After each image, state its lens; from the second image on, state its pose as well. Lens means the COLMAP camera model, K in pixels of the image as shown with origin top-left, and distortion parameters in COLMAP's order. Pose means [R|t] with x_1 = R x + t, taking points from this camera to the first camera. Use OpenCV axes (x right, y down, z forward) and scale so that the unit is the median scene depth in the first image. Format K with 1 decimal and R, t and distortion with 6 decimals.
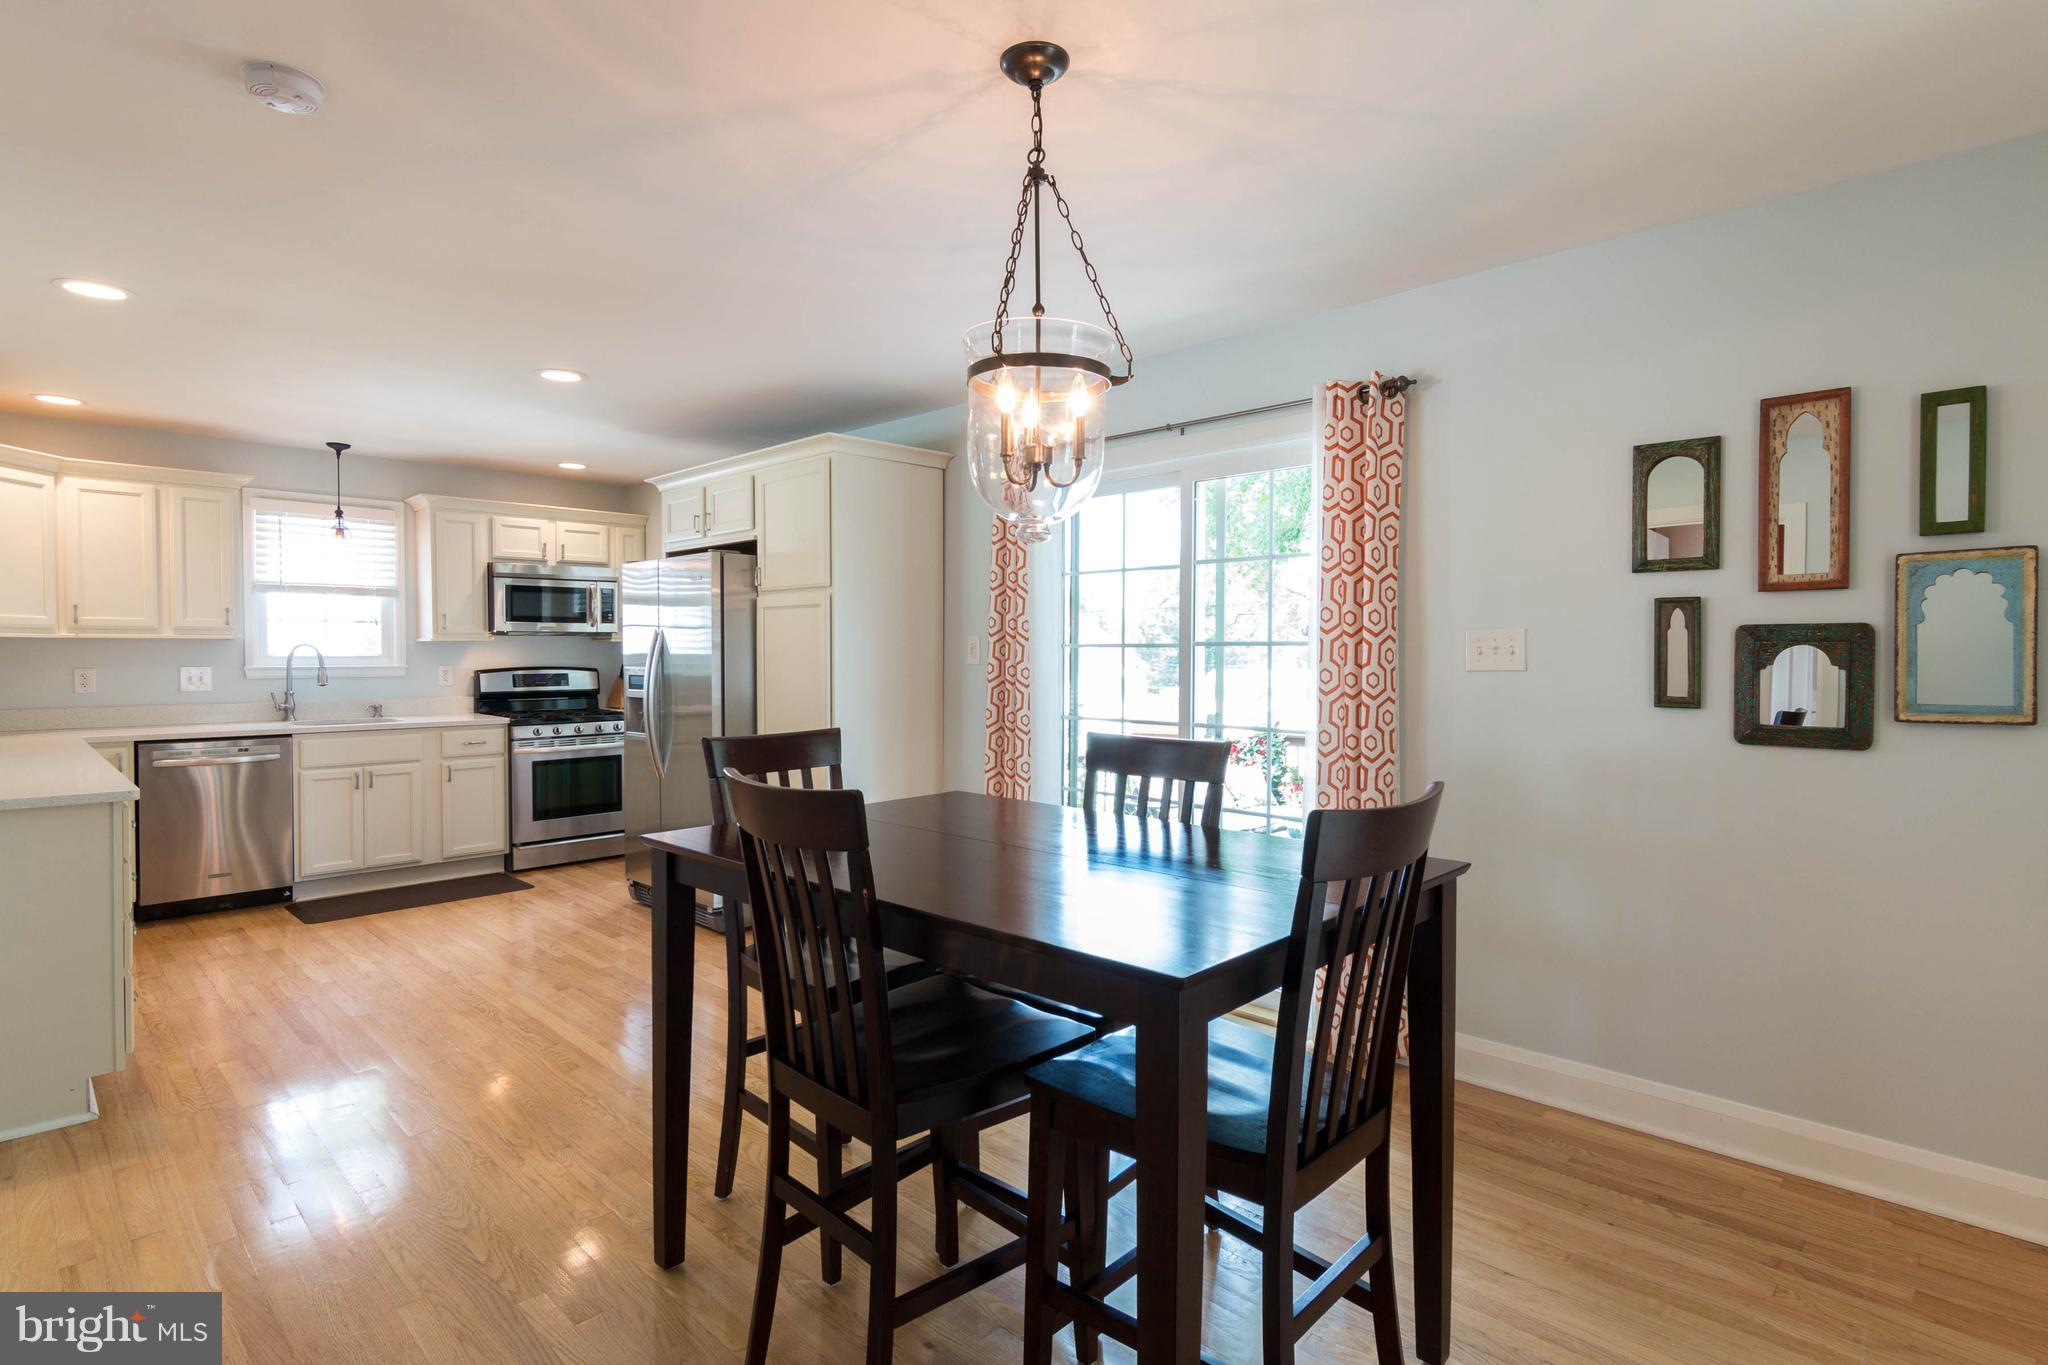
lens RADIAL K [[1028.0, 0, 1017.5], [0, 1028.0, 672.9], [0, 0, 1]] dist [-0.002583, 0.001151]
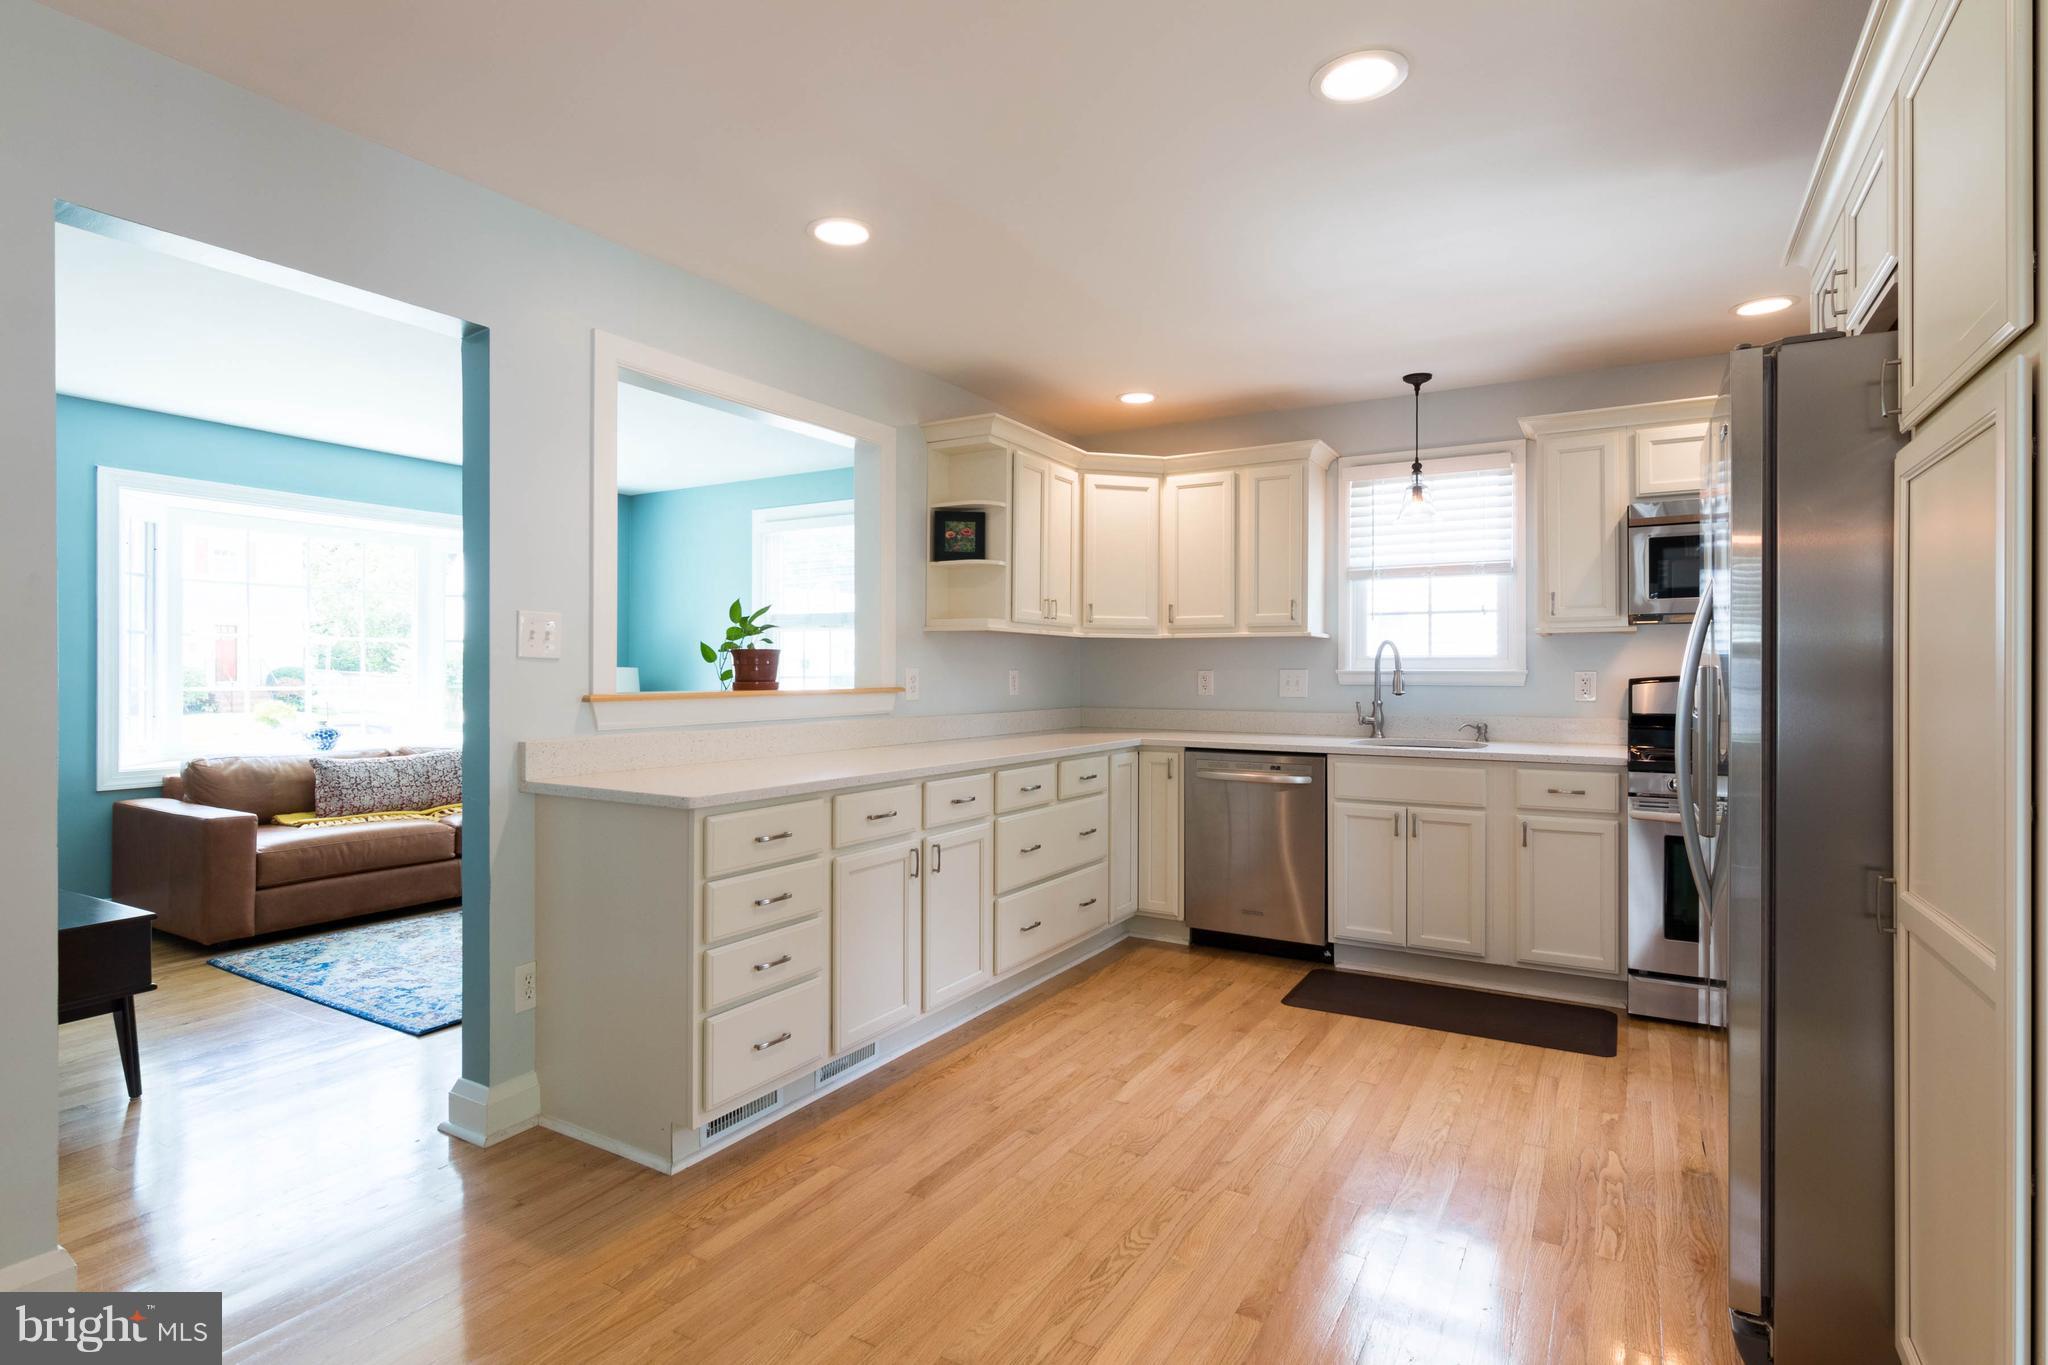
lens RADIAL K [[1028.0, 0, 1010.8], [0, 1028.0, 669.2], [0, 0, 1]] dist [-0.002583, 0.001151]
pose [[0.236381, -0.001780, -0.971659, 0.003391], [-0.022840, 0.999712, -0.007388, 0.005578], [0.971392, 0.023939, 0.236273, 0.534210]]
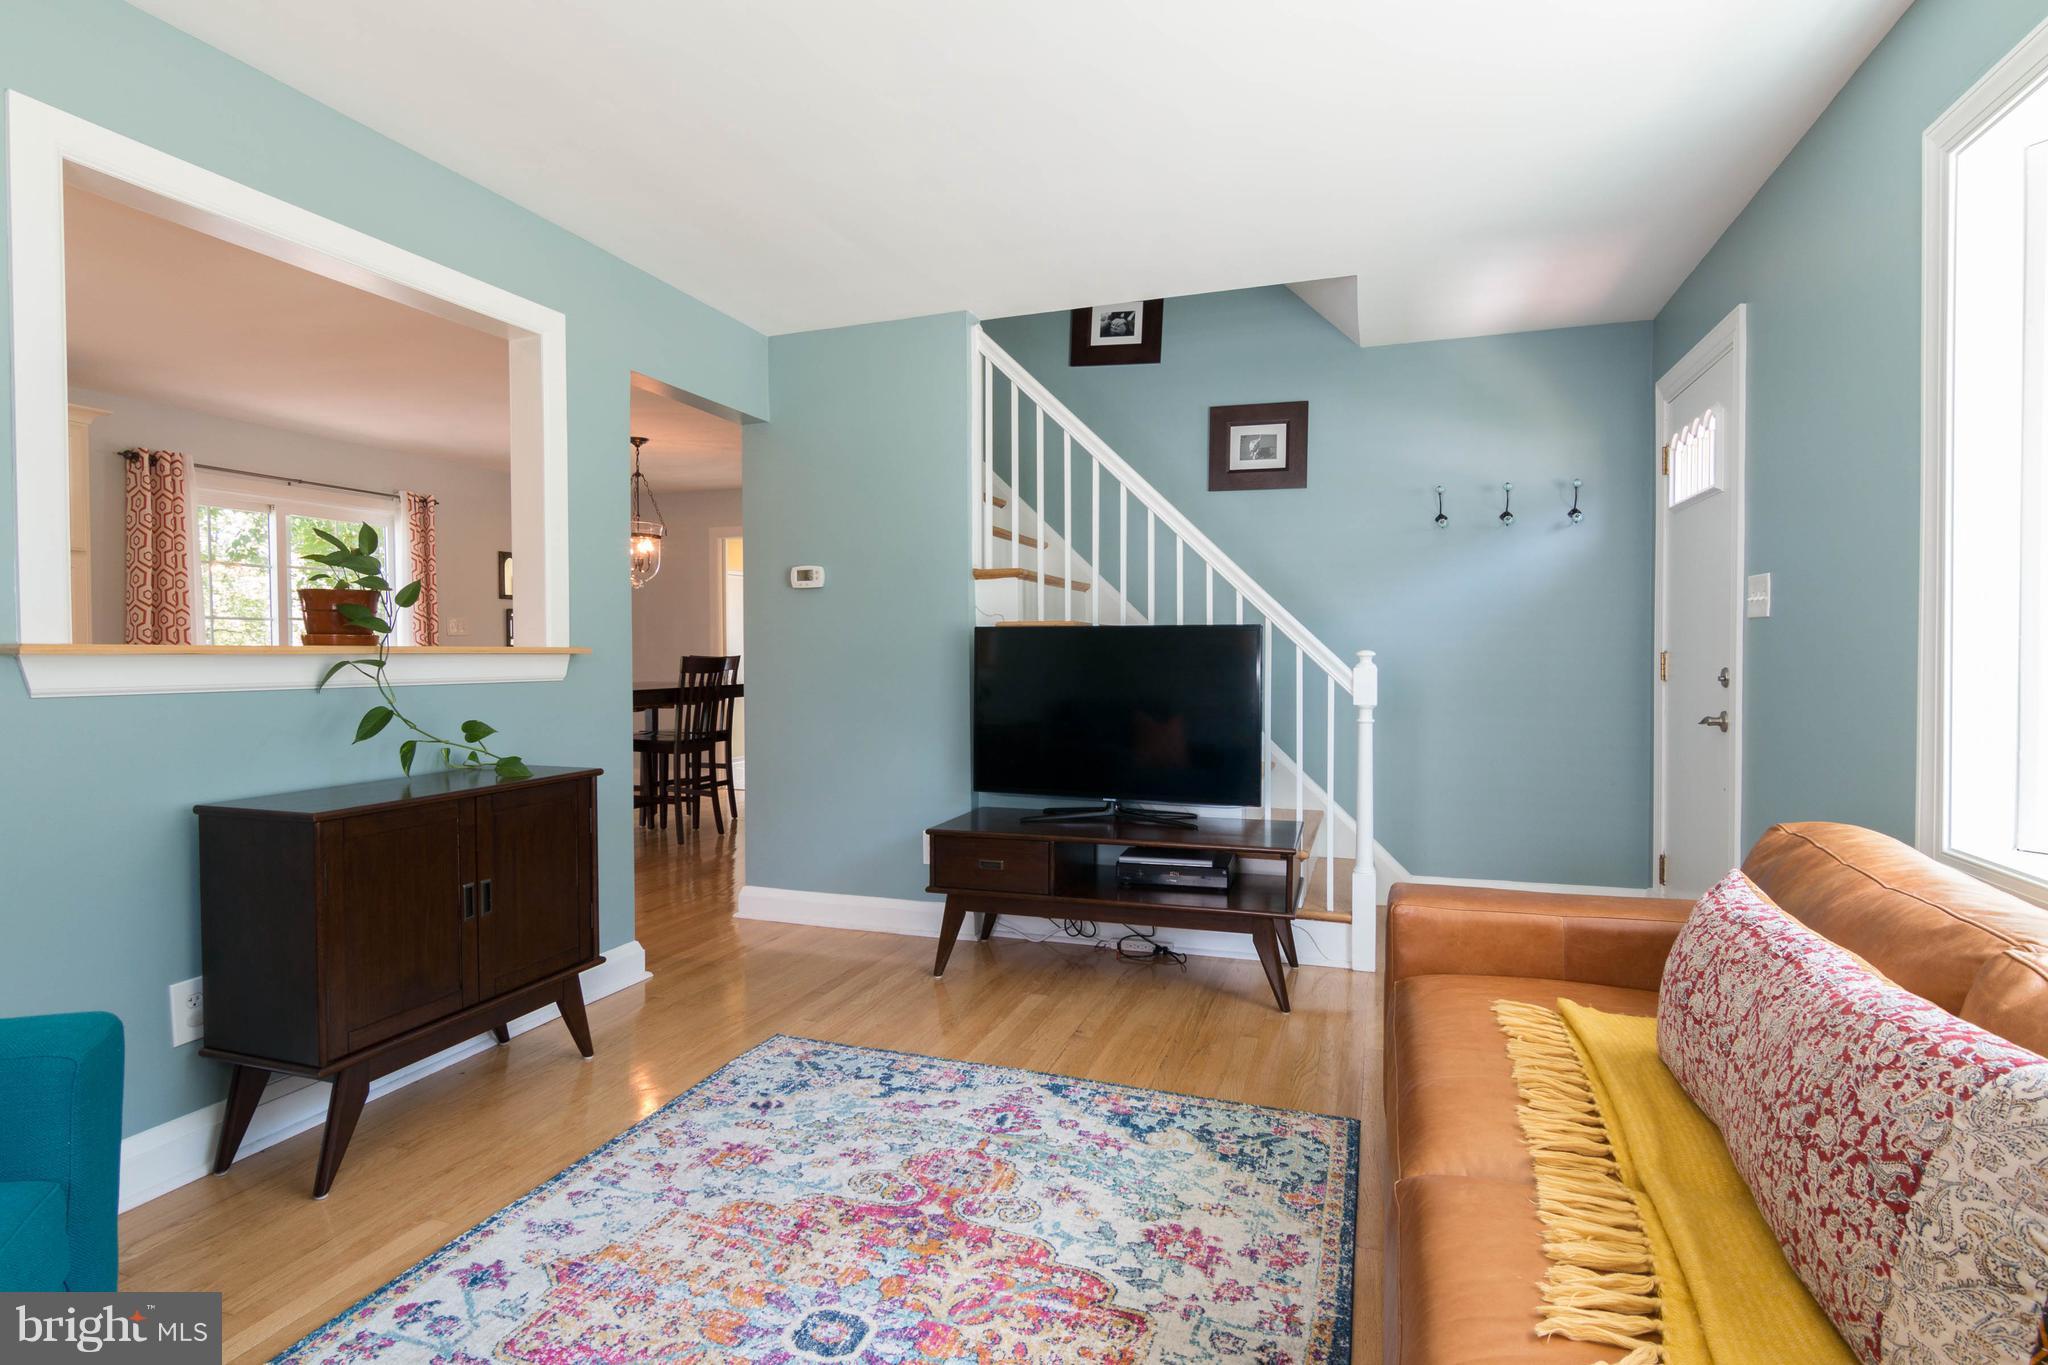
lens RADIAL K [[1028.0, 0, 1015.7], [0, 1028.0, 671.5], [0, 0, 1]] dist [-0.002583, 0.001151]
pose [[-0.427171, -0.016206, 0.904026, -1.183197], [0.023482, 0.999303, 0.029010, 0.022129], [-0.903866, 0.033621, -0.426492, 0.454762]]
